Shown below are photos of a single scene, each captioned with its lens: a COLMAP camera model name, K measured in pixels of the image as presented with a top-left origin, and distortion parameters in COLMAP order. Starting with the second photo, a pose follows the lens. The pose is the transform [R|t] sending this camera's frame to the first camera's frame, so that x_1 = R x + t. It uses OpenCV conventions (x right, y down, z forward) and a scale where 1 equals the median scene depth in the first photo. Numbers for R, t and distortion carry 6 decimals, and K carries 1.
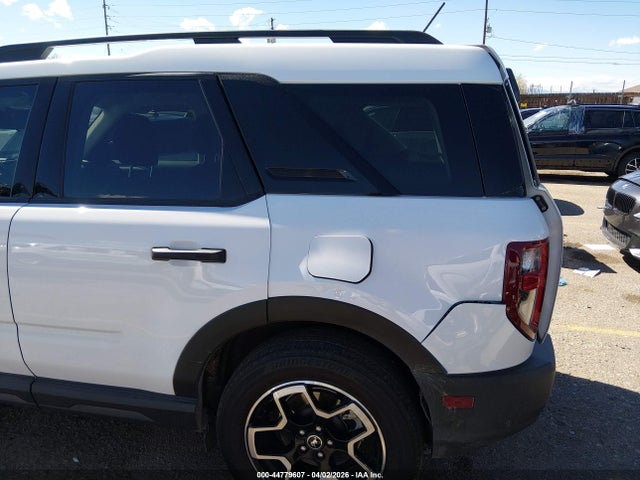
lens RADIAL K [[475.2, 0, 320.0], [0, 475.2, 240.0], [0, 0, 1]] dist [0.101793, -0.156138]
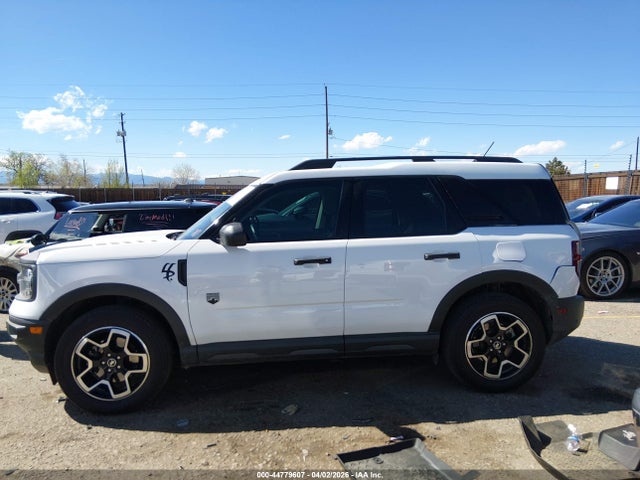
lens RADIAL K [[479.8, 0, 320.3], [0, 479.8, 248.2], [0, 0, 1]] dist [0.109376, -0.151601]
pose [[0.950319, -0.042922, 0.308305, -1.434082], [0.093582, 0.984023, -0.151463, 0.266296], [-0.296878, 0.172790, 0.939152, -0.859836]]
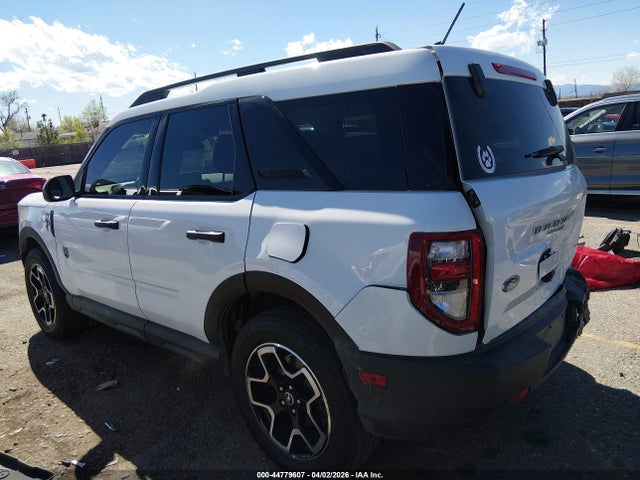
lens RADIAL K [[479.8, 0, 320.3], [0, 479.8, 248.2], [0, 0, 1]] dist [0.109376, -0.151601]
pose [[0.867061, 0.052185, -0.495461, 0.660824], [-0.061090, 0.998131, -0.001779, 0.047312], [0.494442, 0.031810, 0.868629, -0.015906]]
